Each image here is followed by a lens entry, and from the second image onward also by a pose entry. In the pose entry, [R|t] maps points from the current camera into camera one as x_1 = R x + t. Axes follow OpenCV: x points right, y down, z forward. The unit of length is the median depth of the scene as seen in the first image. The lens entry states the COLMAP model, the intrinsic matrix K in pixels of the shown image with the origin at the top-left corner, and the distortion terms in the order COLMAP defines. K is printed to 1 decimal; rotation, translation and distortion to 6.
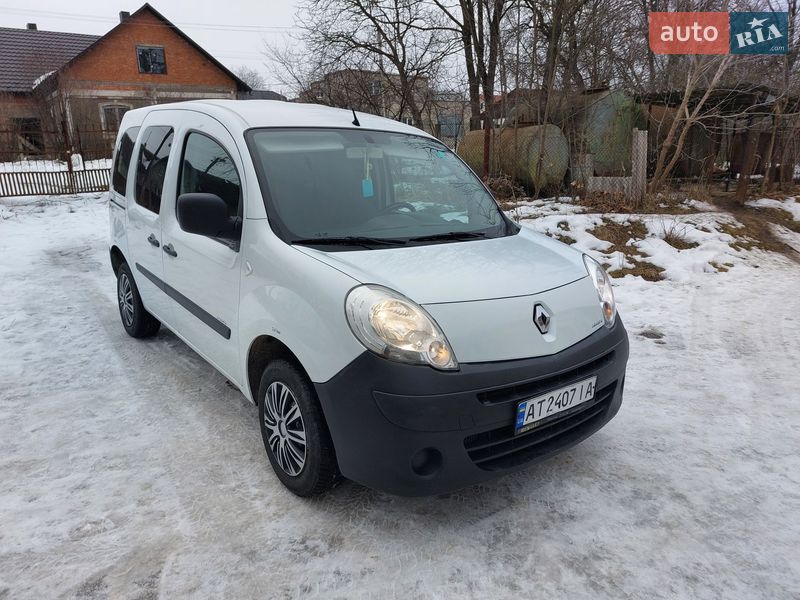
lens RADIAL K [[568.3, 0, 401.0], [0, 568.3, 296.3], [0, 0, 1]] dist [0.055985, -0.044999]
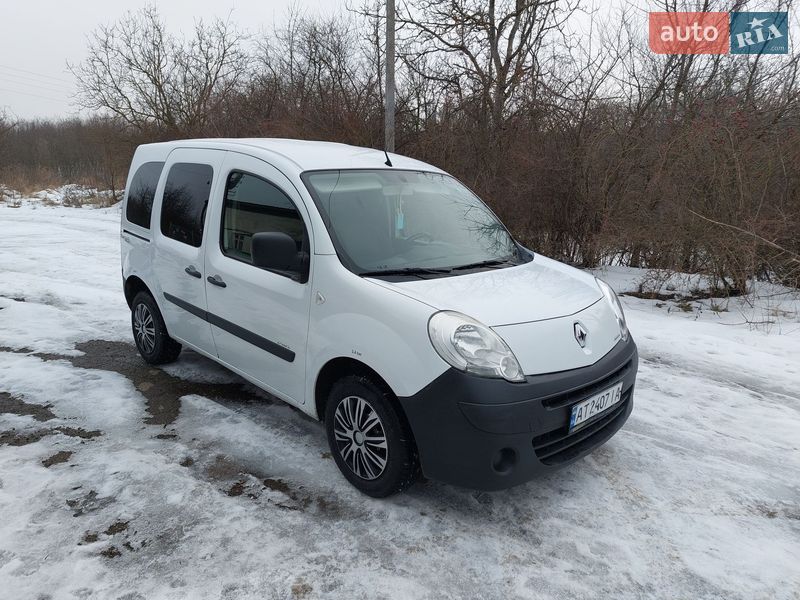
lens RADIAL K [[568.3, 0, 403.3], [0, 568.3, 300.4], [0, 0, 1]] dist [0.055985, -0.044999]
pose [[0.993506, -0.026453, 0.110664, -0.228405], [0.028501, 0.999450, -0.016958, -0.021390], [-0.110154, 0.020002, 0.993713, -0.129241]]
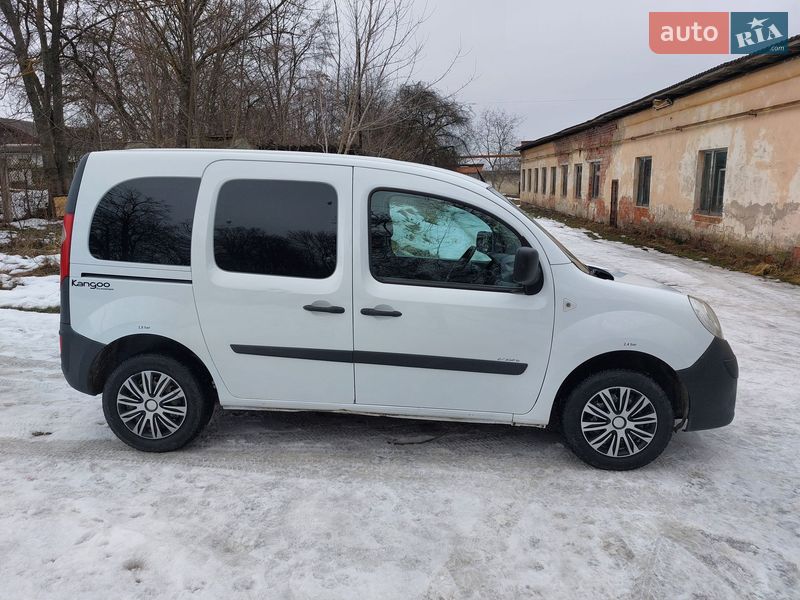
lens RADIAL K [[568.3, 0, 402.1], [0, 568.3, 295.5], [0, 0, 1]] dist [0.055985, -0.044999]
pose [[0.660077, -0.132669, 0.739390, -1.396859], [0.180330, 0.983484, 0.015481, -0.151189], [-0.729232, 0.123116, 0.673100, 0.441465]]
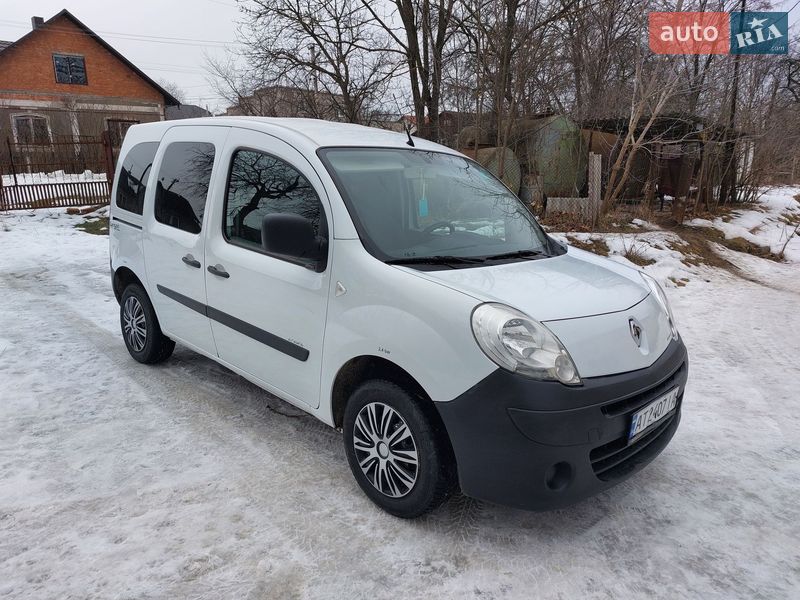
lens RADIAL K [[568.3, 0, 404.9], [0, 568.3, 301.4], [0, 0, 1]] dist [0.055985, -0.044999]
pose [[0.990965, -0.016067, 0.133152, -0.287683], [0.019075, 0.999590, -0.021347, -0.003949], [-0.132755, 0.023694, 0.990866, 0.010807]]
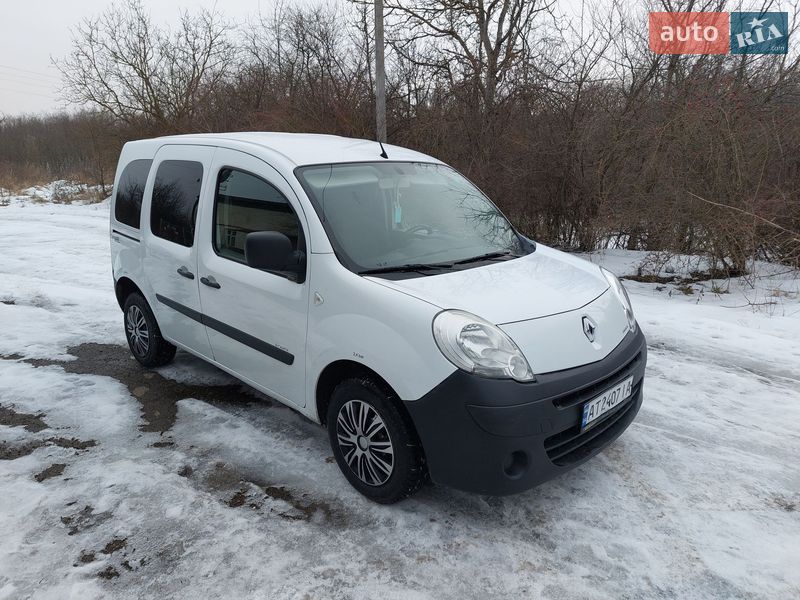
lens RADIAL K [[568.3, 0, 404.3], [0, 568.3, 291.6], [0, 0, 1]] dist [0.055985, -0.044999]
pose [[0.991134, -0.057000, 0.120019, -0.234330], [0.058413, 0.998258, -0.008287, -0.044689], [-0.119338, 0.015225, 0.992737, -0.089809]]
